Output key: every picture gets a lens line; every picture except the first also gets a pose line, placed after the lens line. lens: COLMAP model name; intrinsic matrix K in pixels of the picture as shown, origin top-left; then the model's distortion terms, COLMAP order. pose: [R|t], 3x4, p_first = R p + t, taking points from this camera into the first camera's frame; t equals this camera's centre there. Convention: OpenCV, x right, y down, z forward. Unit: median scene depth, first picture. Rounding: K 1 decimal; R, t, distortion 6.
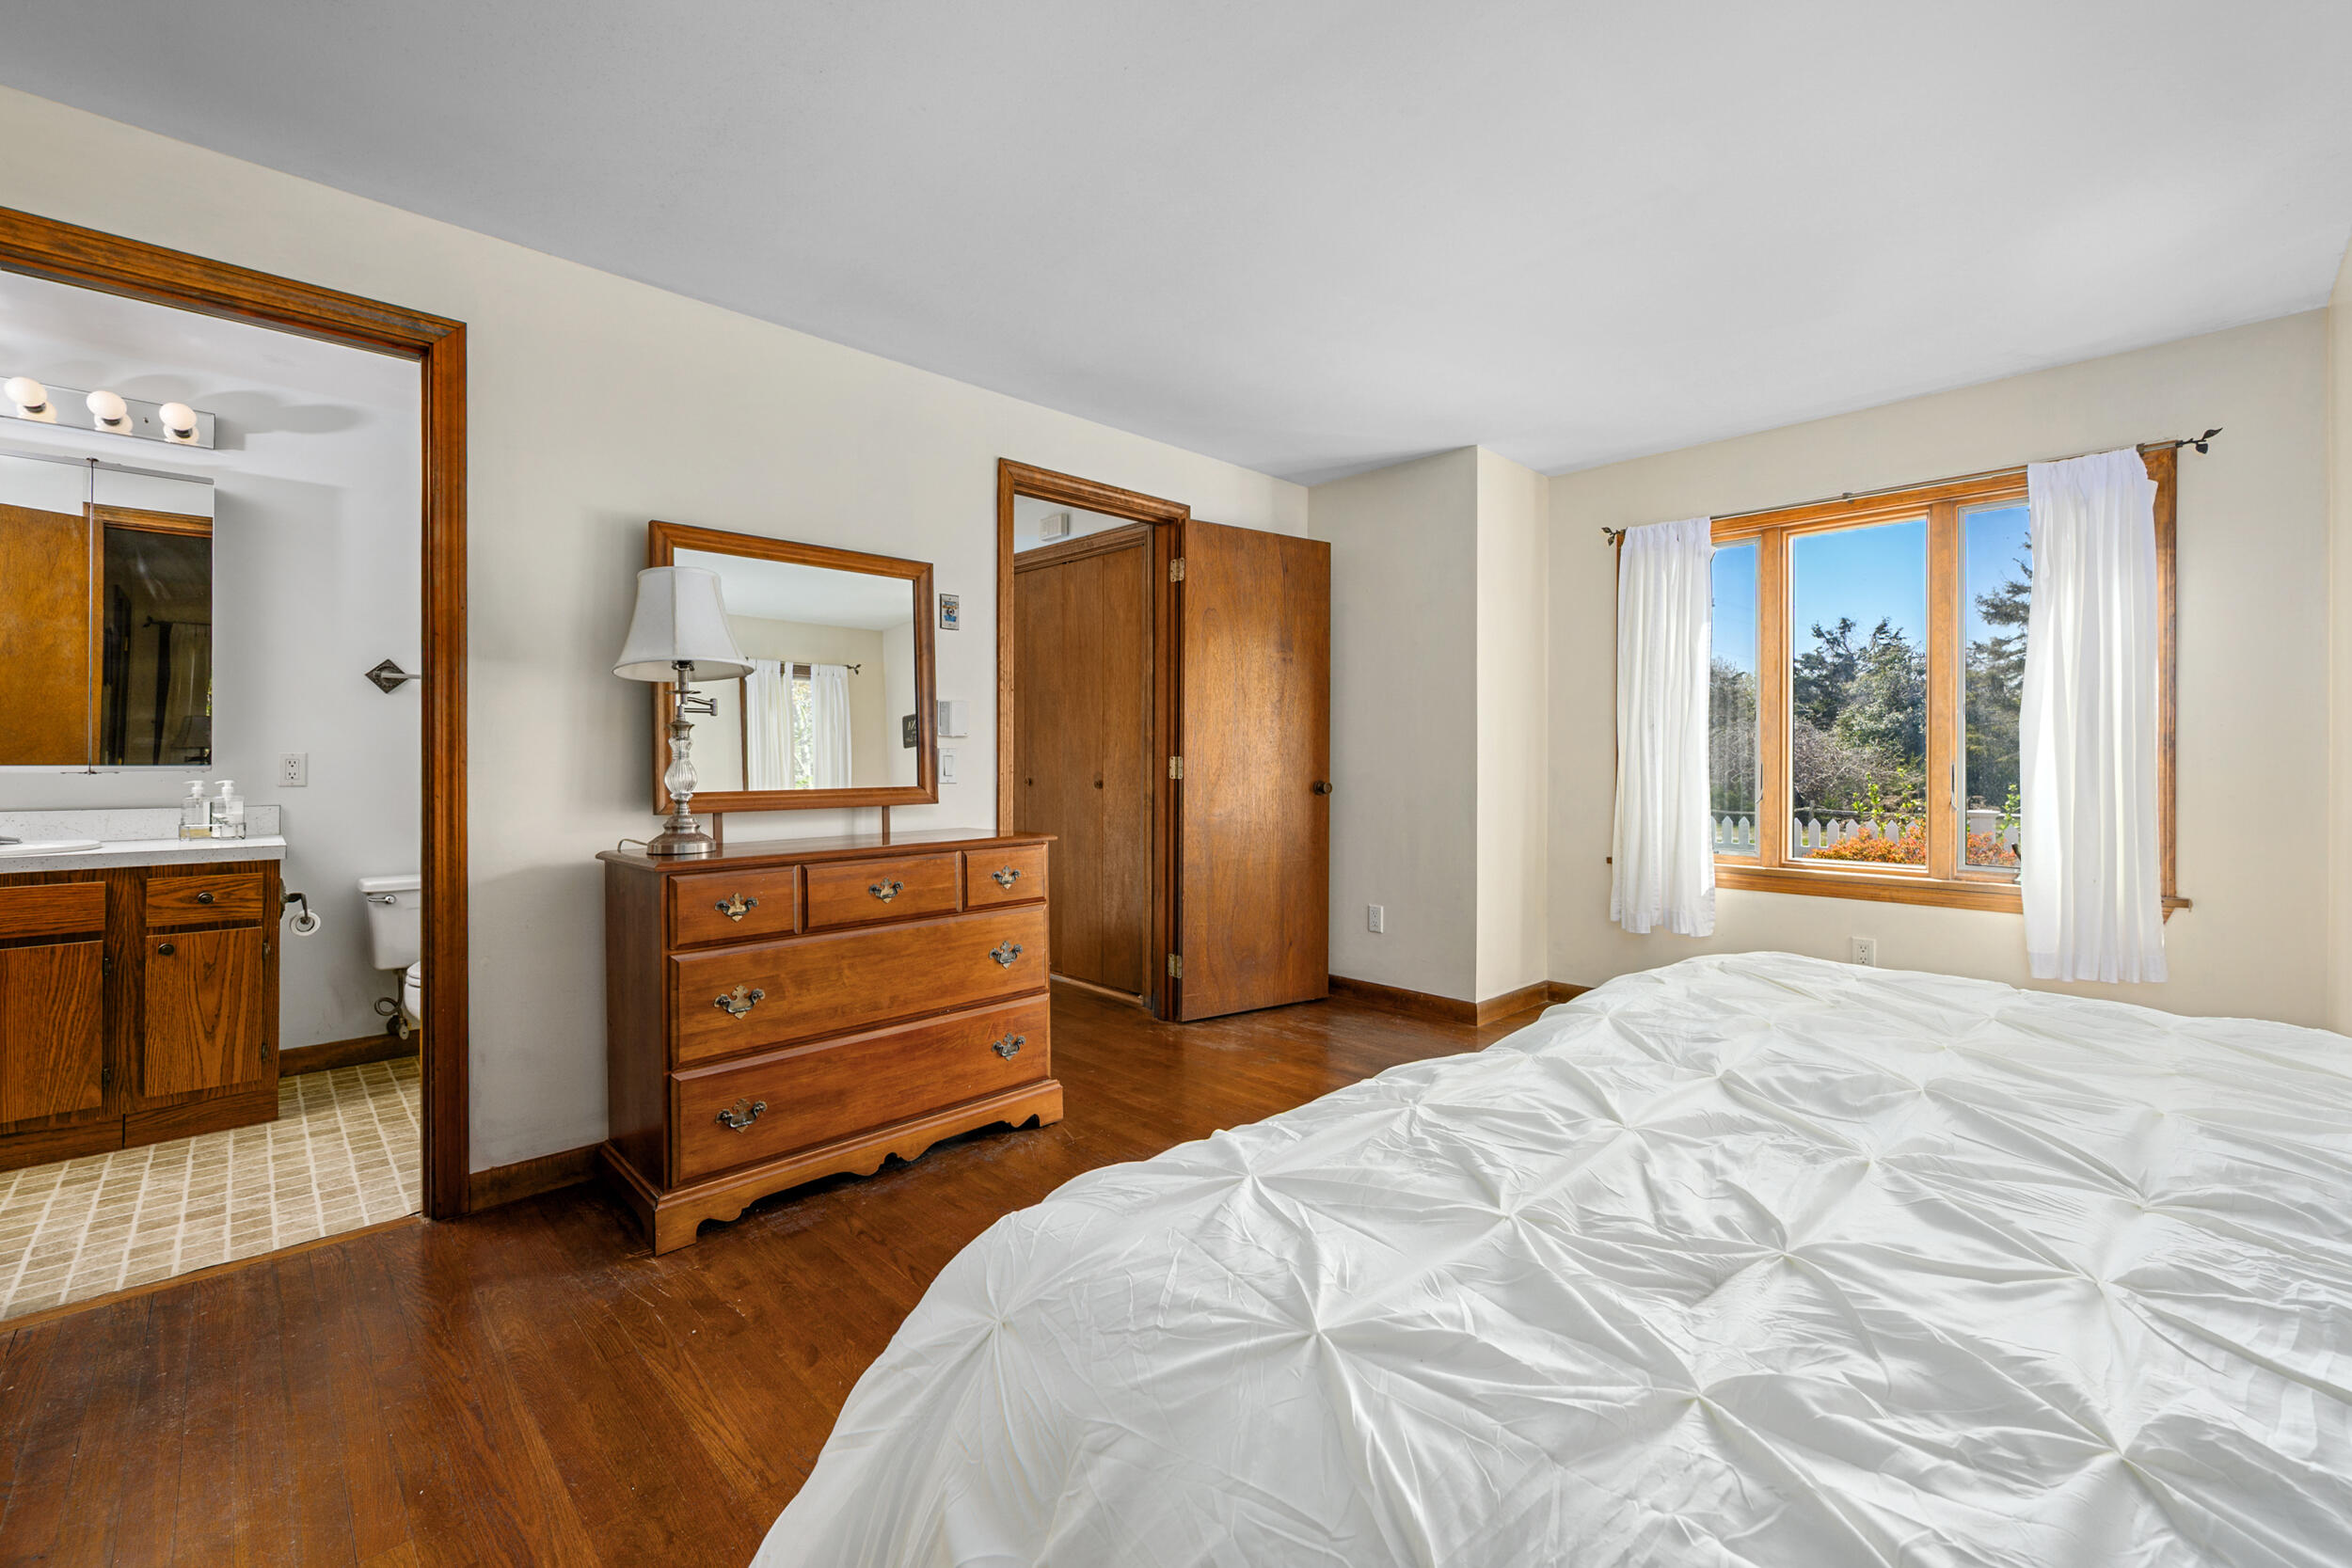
lens RADIAL K [[978.5, 0, 1176.8], [0, 978.5, 755.1], [0, 0, 1]] dist [-0.000477, -0.000073]
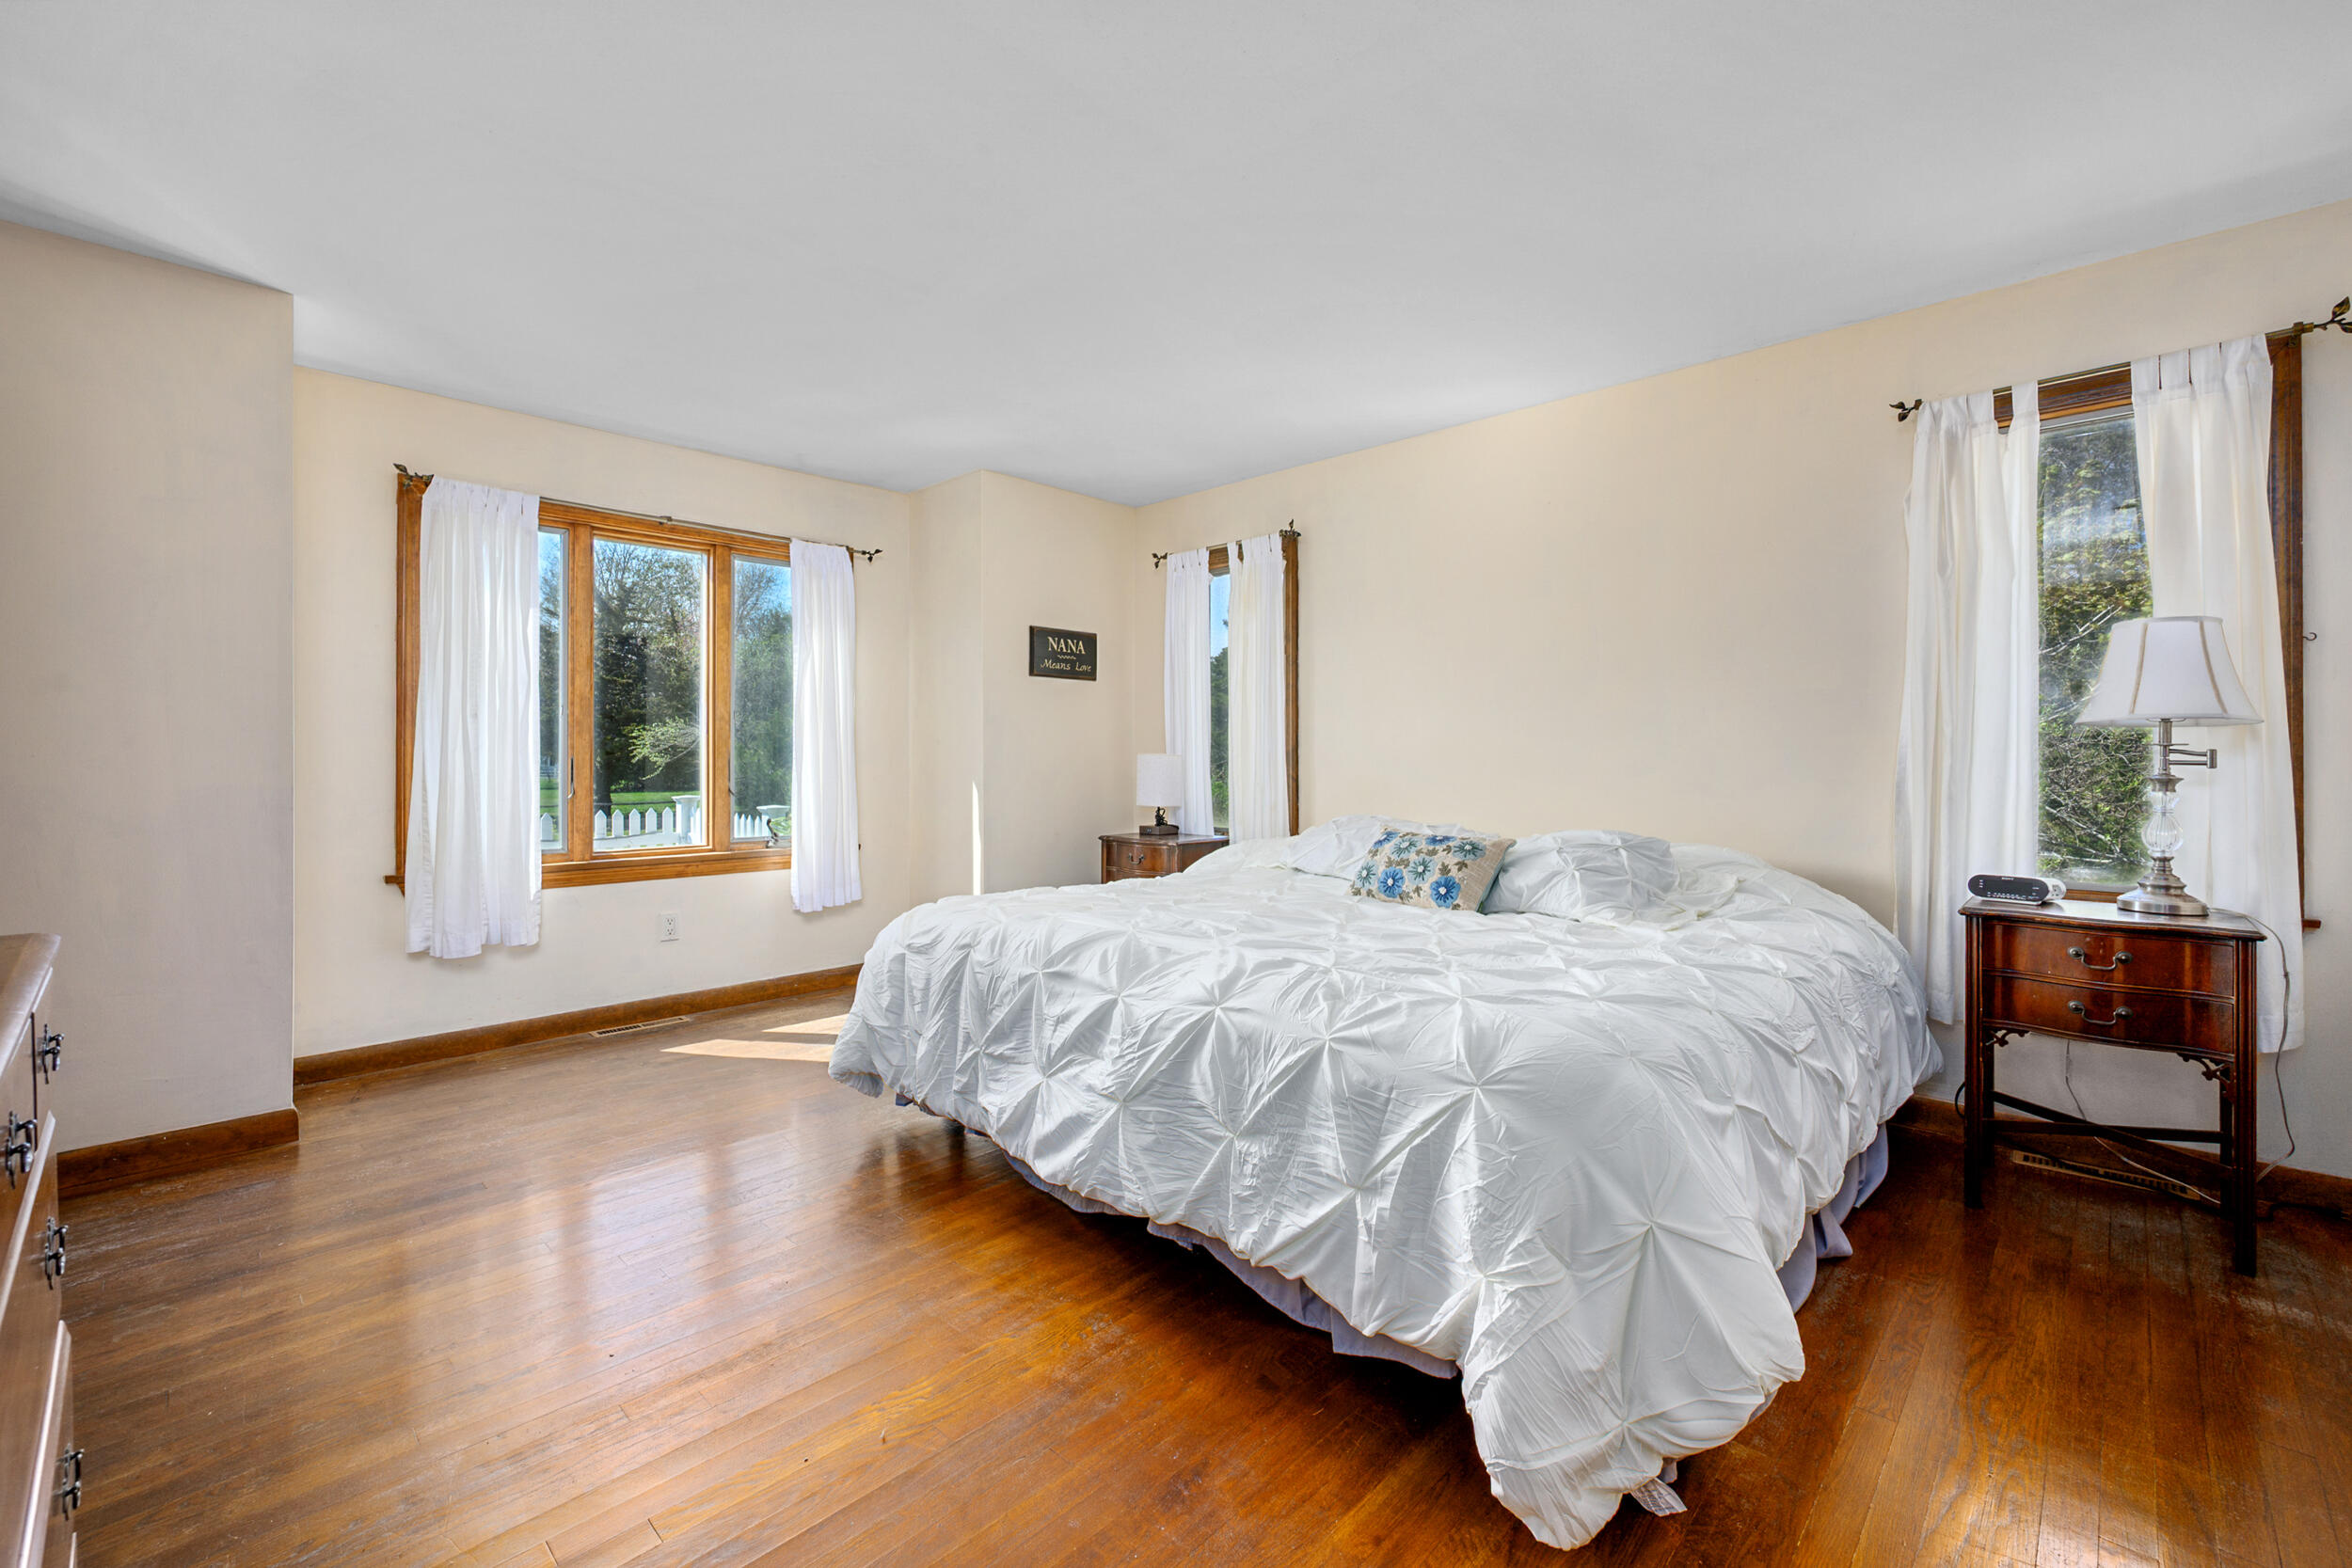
lens RADIAL K [[978.5, 0, 1176.8], [0, 978.5, 755.1], [0, 0, 1]] dist [-0.000477, -0.000073]
pose [[-0.046888, 0.003408, 0.998894, -0.468751], [0.000542, 0.999994, -0.003386, 0.010249], [-0.998900, 0.000383, -0.046890, 0.472671]]
